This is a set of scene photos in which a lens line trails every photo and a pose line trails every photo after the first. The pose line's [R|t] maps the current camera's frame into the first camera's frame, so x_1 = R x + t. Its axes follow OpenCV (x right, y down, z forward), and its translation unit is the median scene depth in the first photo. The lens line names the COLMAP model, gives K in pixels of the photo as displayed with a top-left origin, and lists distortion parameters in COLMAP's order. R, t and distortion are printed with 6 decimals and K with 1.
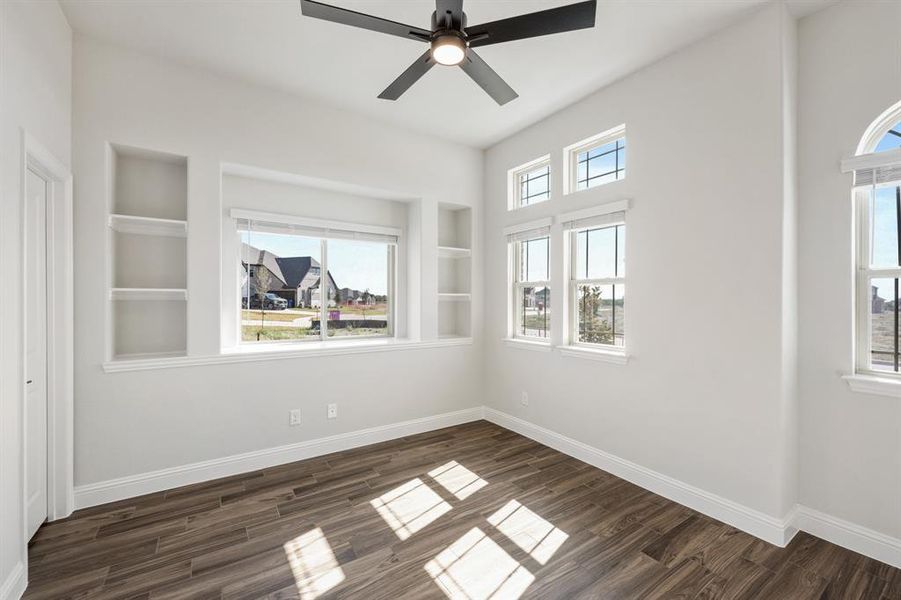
lens RADIAL K [[375.8, 0, 450.5], [0, 375.8, 300.0], [0, 0, 1]] dist [0.000614, 0.000177]
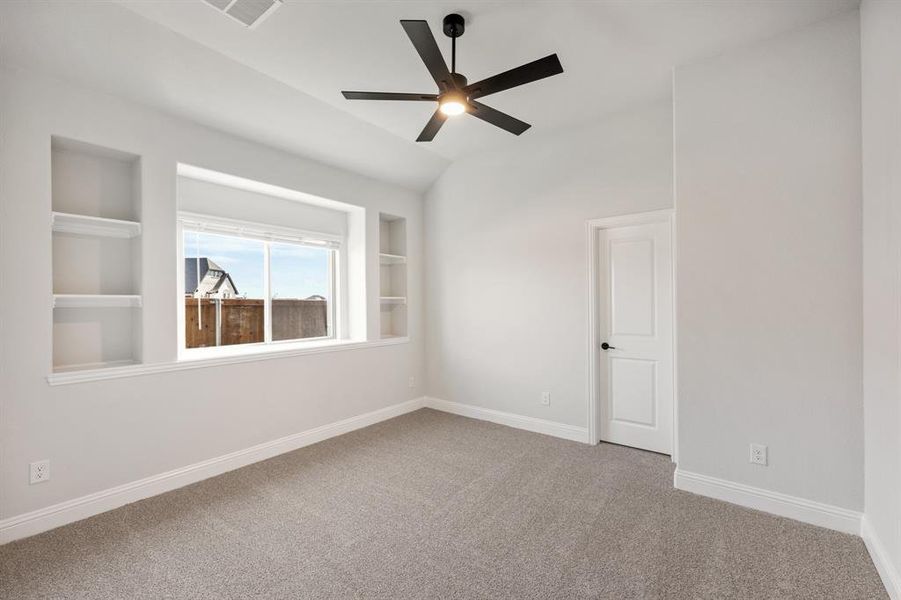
lens RADIAL K [[375.8, 0, 450.5], [0, 375.8, 300.0], [0, 0, 1]] dist [0.000614, 0.000177]
pose [[0.955370, -0.009911, 0.295246, -0.194321], [0.012790, 0.999888, -0.007819, 0.003617], [-0.295136, 0.011246, 0.955389, -0.116340]]
